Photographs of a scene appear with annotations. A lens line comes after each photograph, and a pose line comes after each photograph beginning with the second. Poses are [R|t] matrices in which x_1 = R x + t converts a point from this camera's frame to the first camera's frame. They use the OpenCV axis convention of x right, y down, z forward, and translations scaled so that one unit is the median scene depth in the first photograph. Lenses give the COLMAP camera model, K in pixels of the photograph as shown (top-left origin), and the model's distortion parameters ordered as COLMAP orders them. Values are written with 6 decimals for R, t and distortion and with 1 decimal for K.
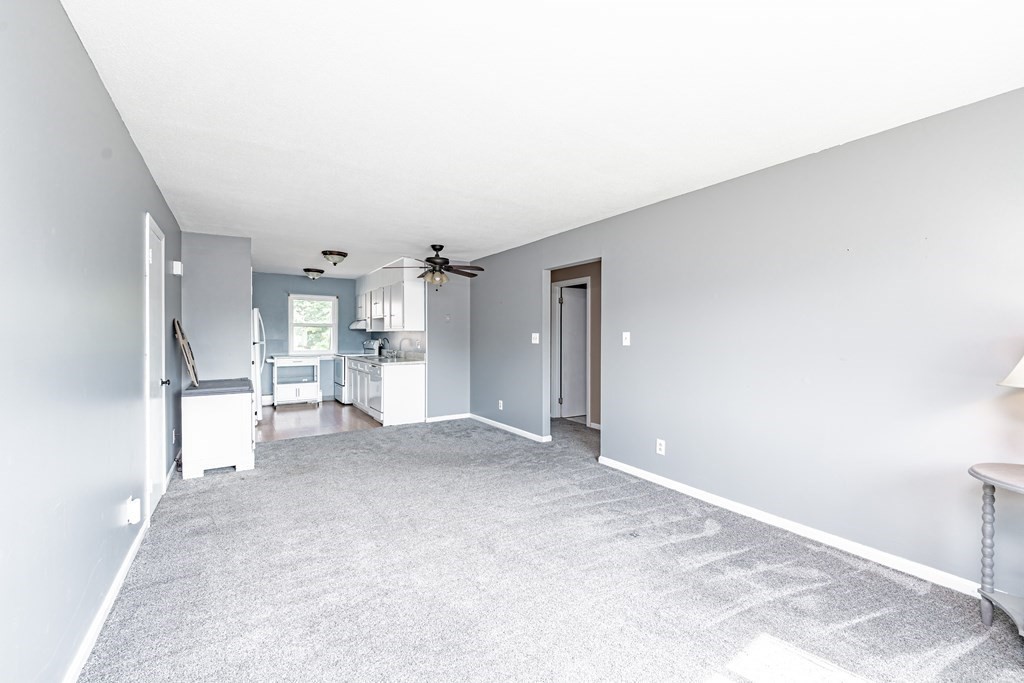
lens RADIAL K [[415.6, 0, 510.6], [0, 415.6, 342.8], [0, 0, 1]] dist [0.002310, -0.001689]
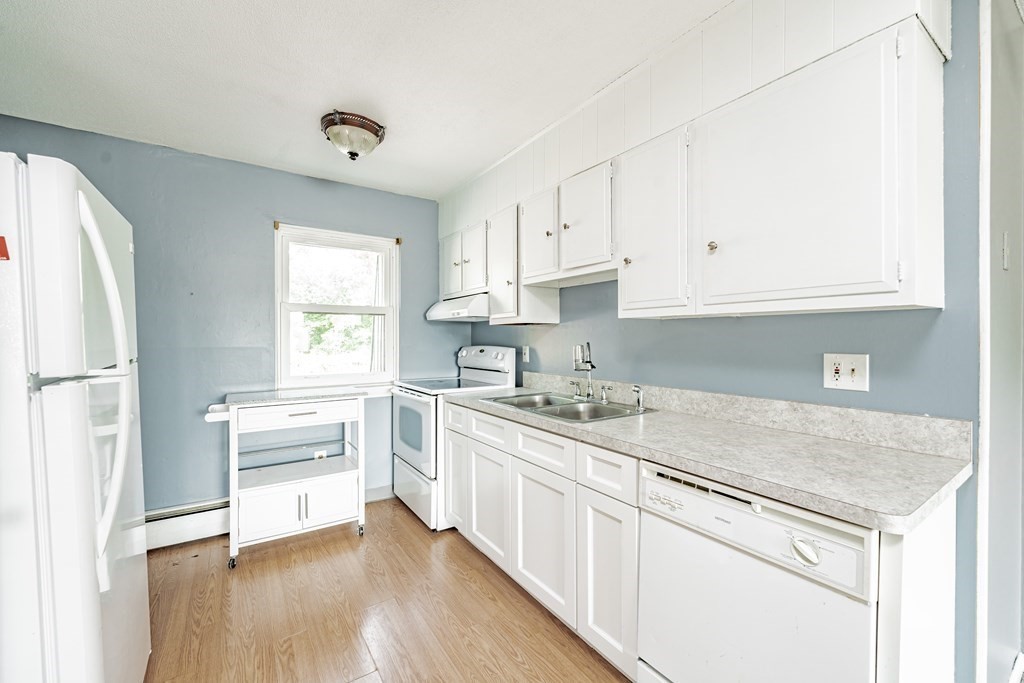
lens RADIAL K [[415.6, 0, 508.9], [0, 415.6, 338.9], [0, 0, 1]] dist [0.002310, -0.001689]
pose [[0.999983, -0.005018, 0.002932, -0.333155], [0.005053, 0.999915, -0.011994, -0.009726], [-0.002872, 0.012008, 0.999924, 0.639958]]
